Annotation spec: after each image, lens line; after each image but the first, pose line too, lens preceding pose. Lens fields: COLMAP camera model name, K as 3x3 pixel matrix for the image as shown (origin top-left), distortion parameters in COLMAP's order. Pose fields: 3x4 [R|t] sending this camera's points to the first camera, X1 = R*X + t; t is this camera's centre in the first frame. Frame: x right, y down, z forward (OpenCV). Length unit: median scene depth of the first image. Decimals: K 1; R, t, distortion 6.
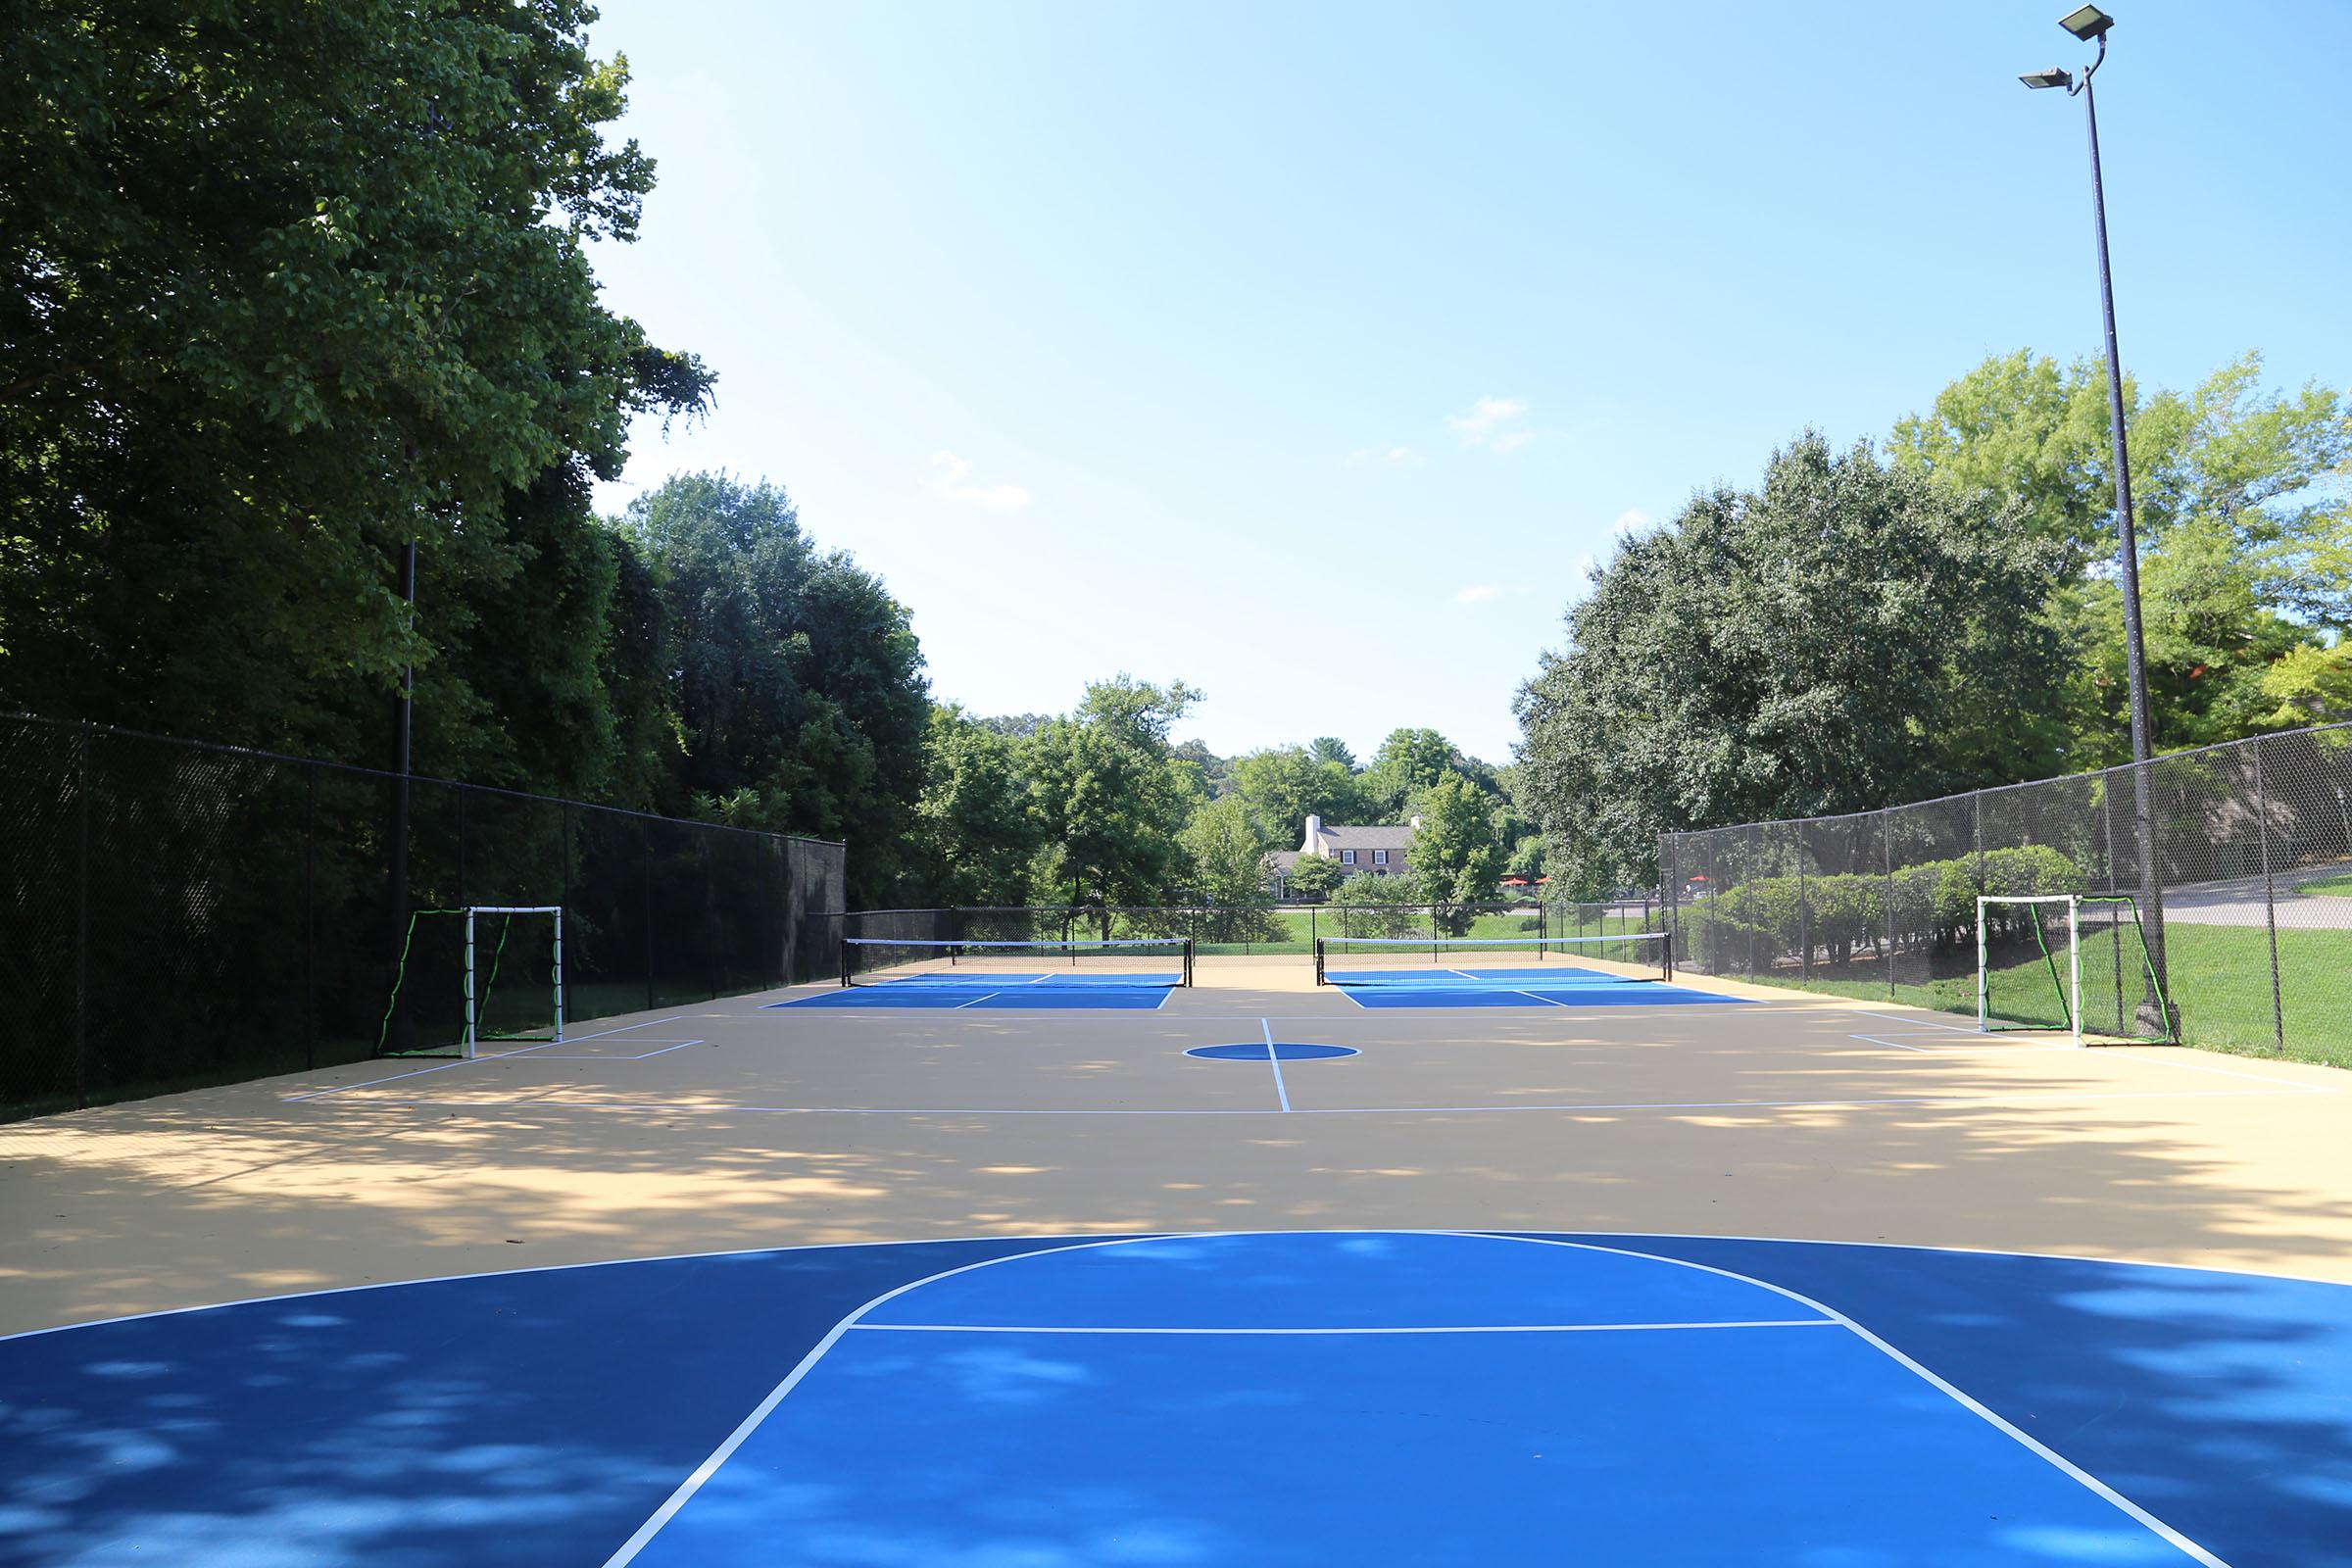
lens RADIAL K [[1619.4, 0, 1176.0], [0, 1619.4, 784.0], [0, 0, 1]] dist [-0.026095, -0.033021]
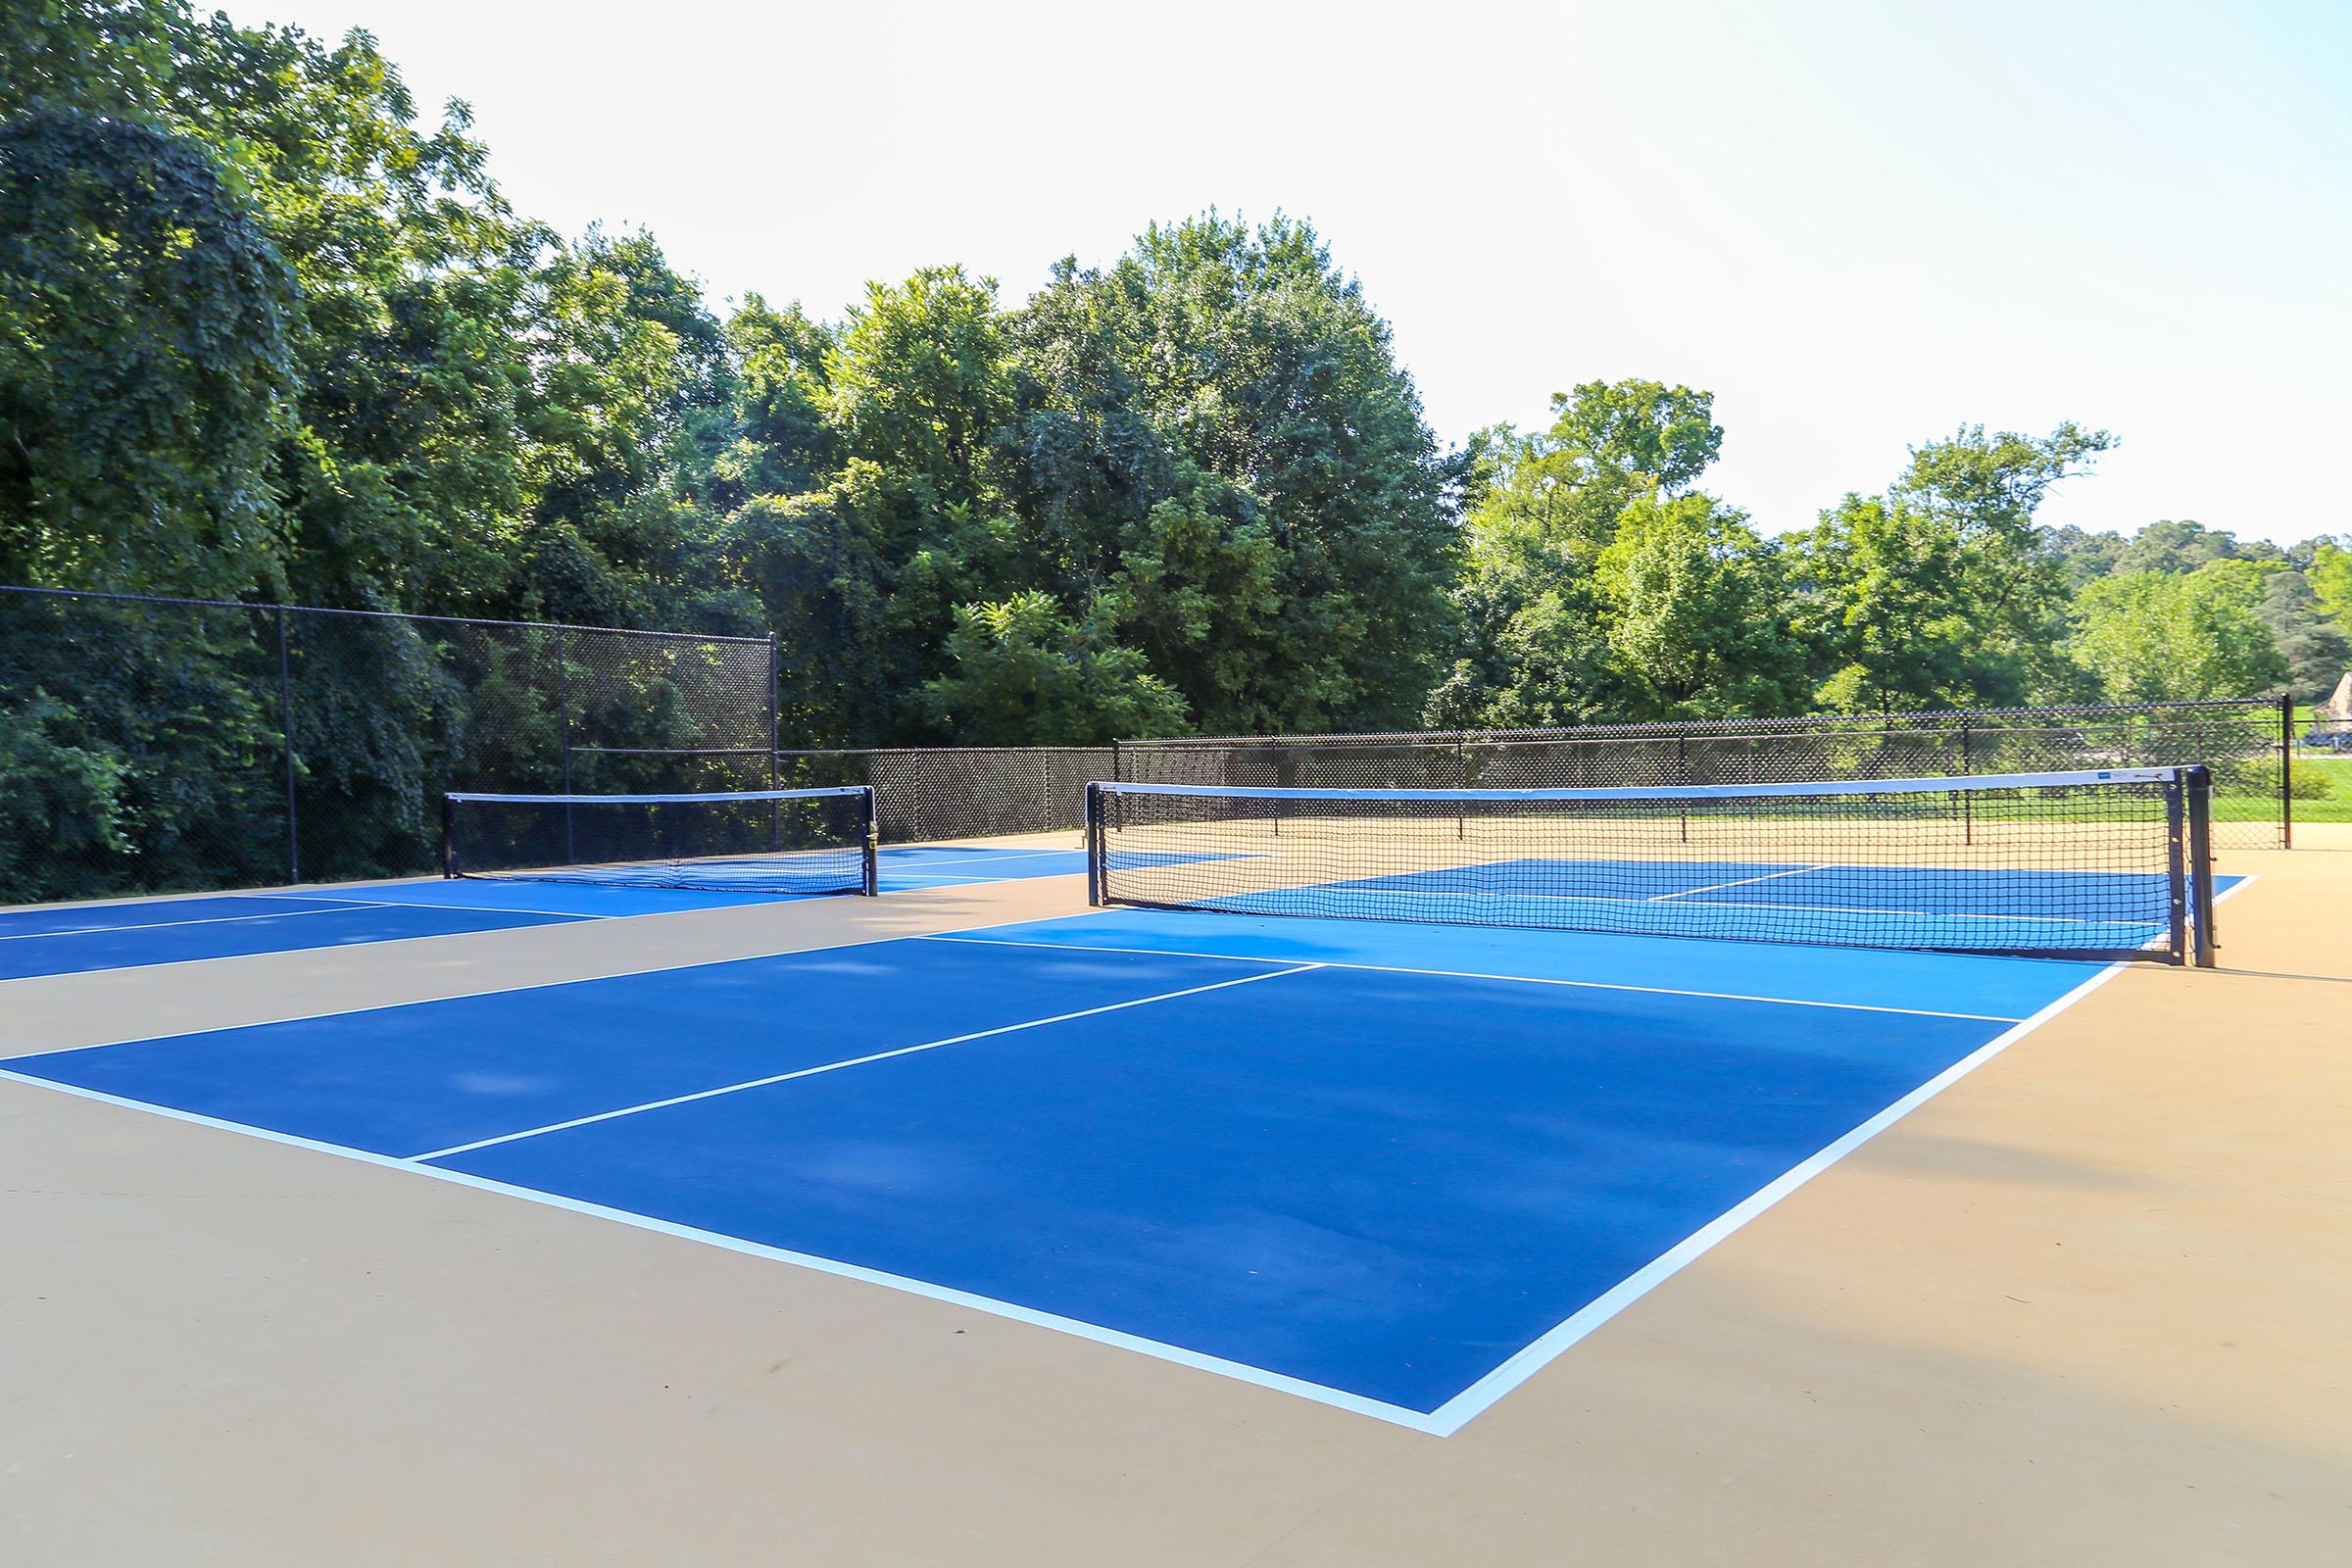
lens RADIAL K [[1546.0, 0, 1176.0], [0, 1546.0, 784.0], [0, 0, 1]] dist [0.108839, -0.029438]
pose [[0.811509, -0.007275, -0.584295, 0.099362], [0.058956, 0.995839, 0.069483, 0.021915], [0.581358, -0.090834, 0.808562, 0.221527]]
